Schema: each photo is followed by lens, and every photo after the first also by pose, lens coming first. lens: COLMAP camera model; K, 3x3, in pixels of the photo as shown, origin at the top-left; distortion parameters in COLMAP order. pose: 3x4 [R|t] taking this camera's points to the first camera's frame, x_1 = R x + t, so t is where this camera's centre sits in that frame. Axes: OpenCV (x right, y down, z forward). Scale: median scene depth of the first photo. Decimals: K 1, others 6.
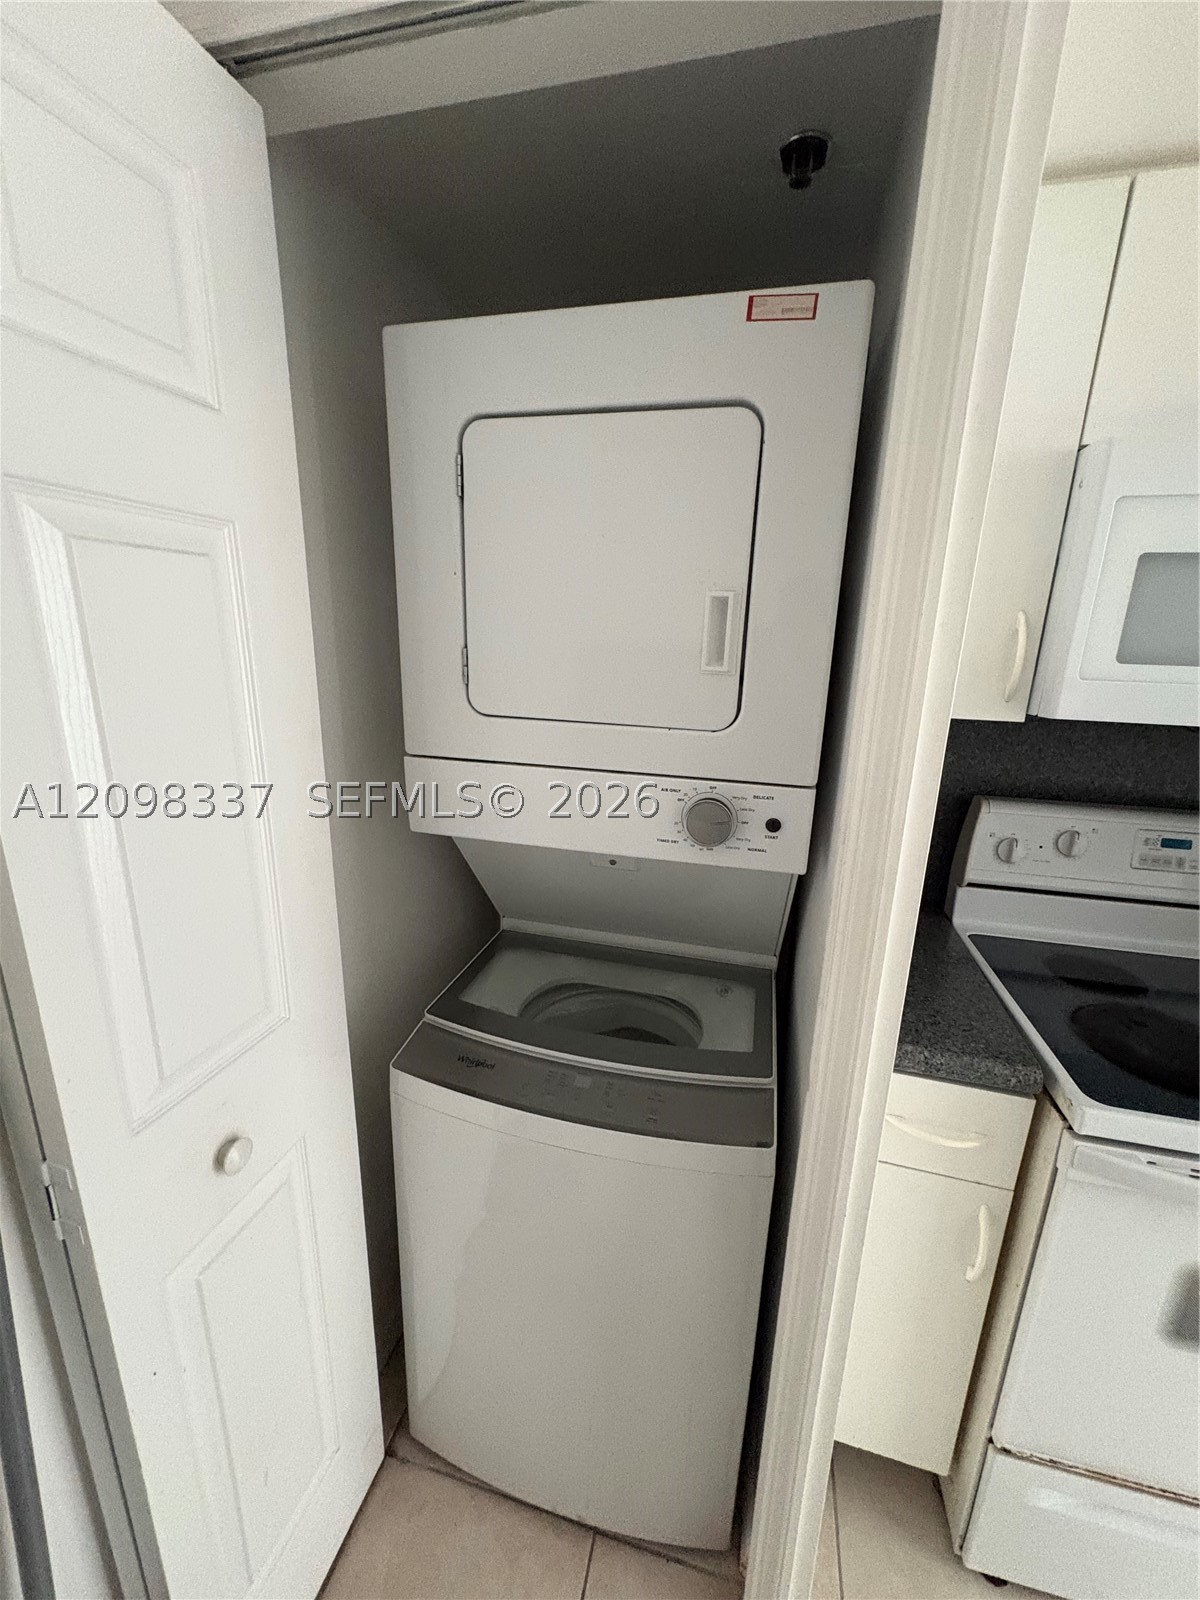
lens RADIAL K [[640.2, 0, 602.4], [0, 640.2, 799.4], [0, 0, 1]] dist [-0.002385, 0.000643]
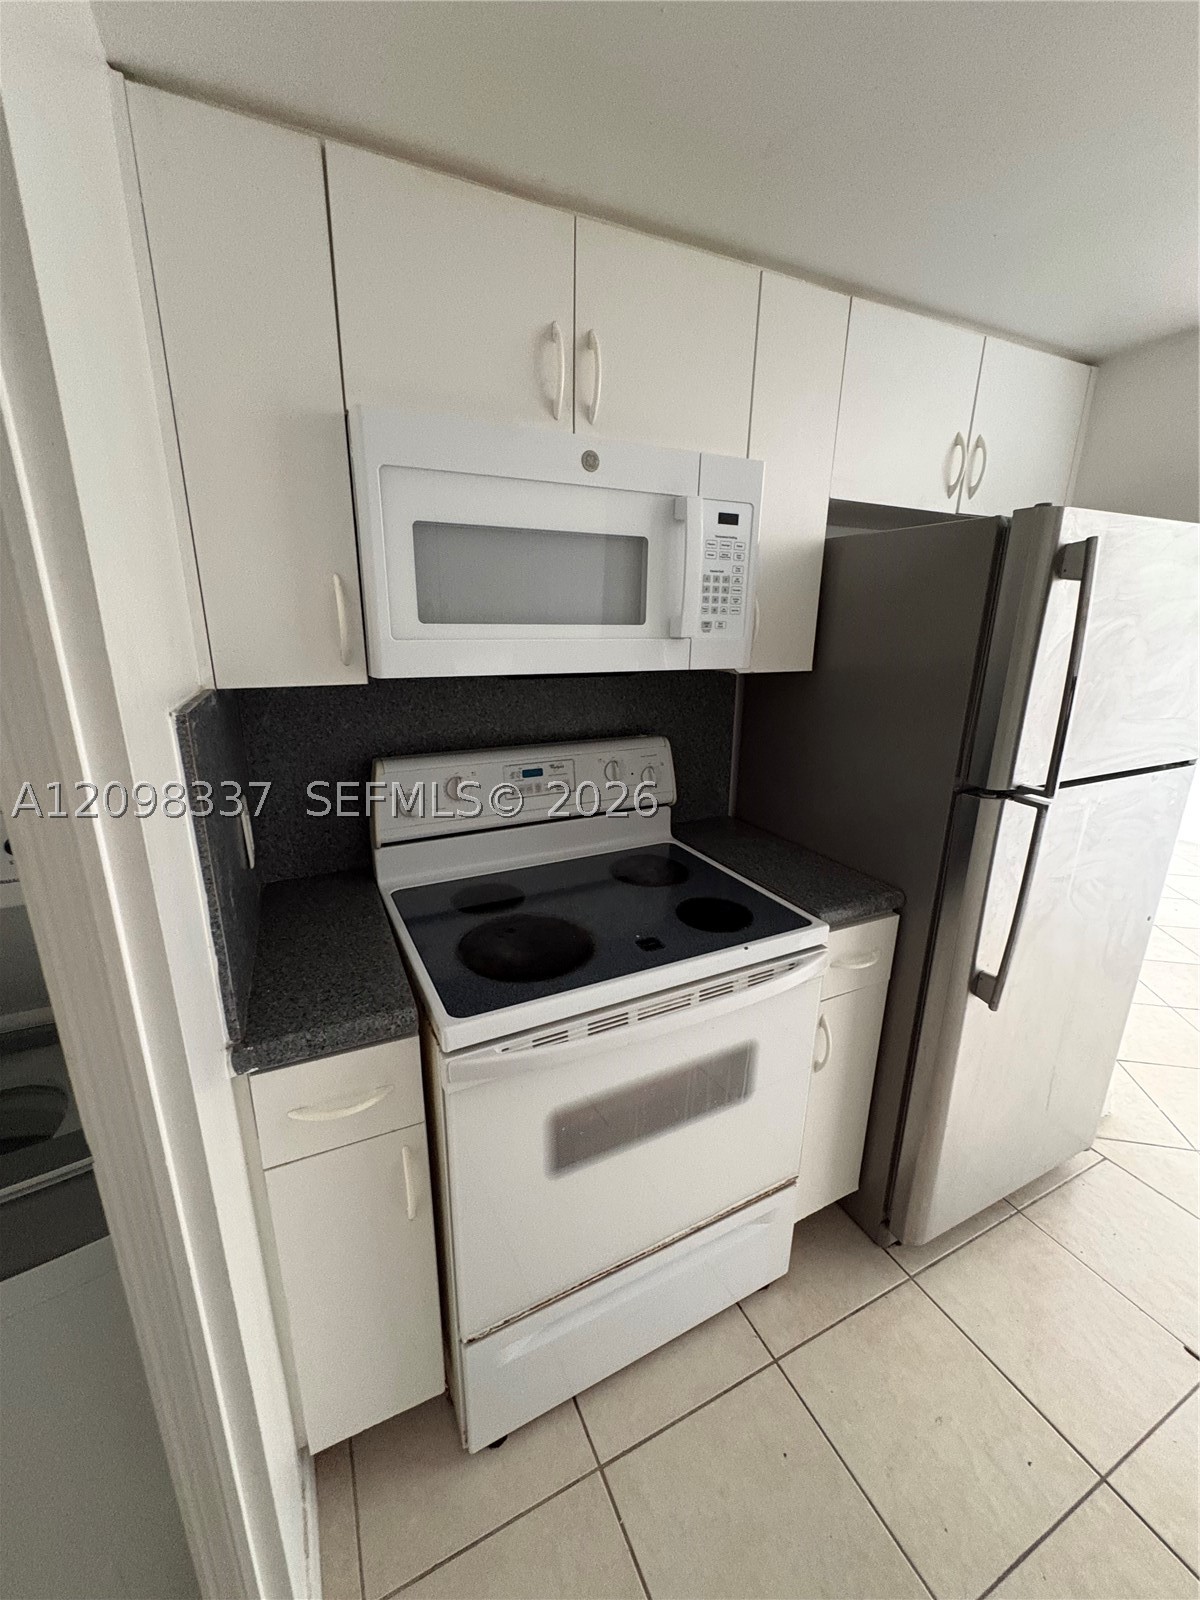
lens RADIAL K [[640.2, 0, 594.0], [0, 640.2, 800.5], [0, 0, 1]] dist [-0.002385, 0.000643]
pose [[0.769762, -0.198466, 0.606695, 0.286692], [0.175003, 0.979636, 0.098424, 0.026144], [-0.613874, 0.030410, 0.788818, -0.033251]]
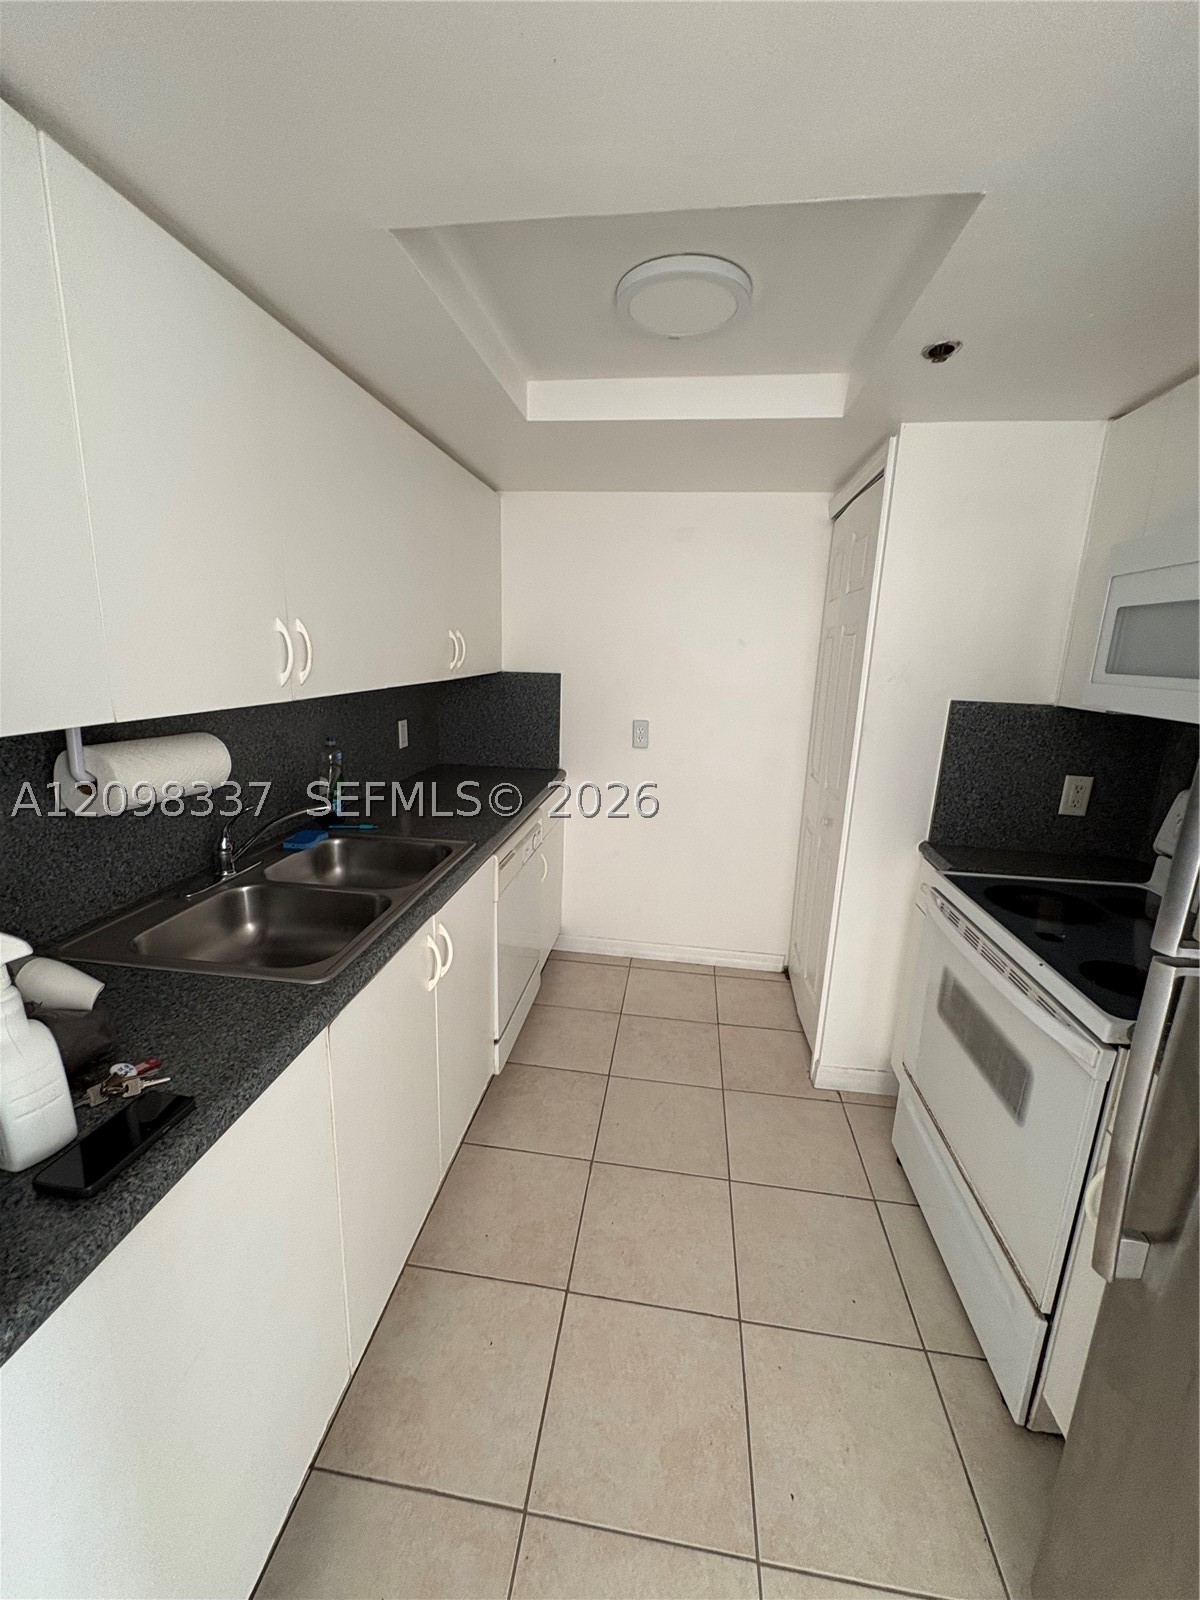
lens RADIAL K [[640.2, 0, 598.2], [0, 640.2, 801.5], [0, 0, 1]] dist [-0.002385, 0.000643]
pose [[0.105289, 0.200445, -0.974031, 2.151878], [-0.273145, 0.947632, 0.165486, 0.168545], [0.956194, 0.248628, 0.154526, -0.383289]]
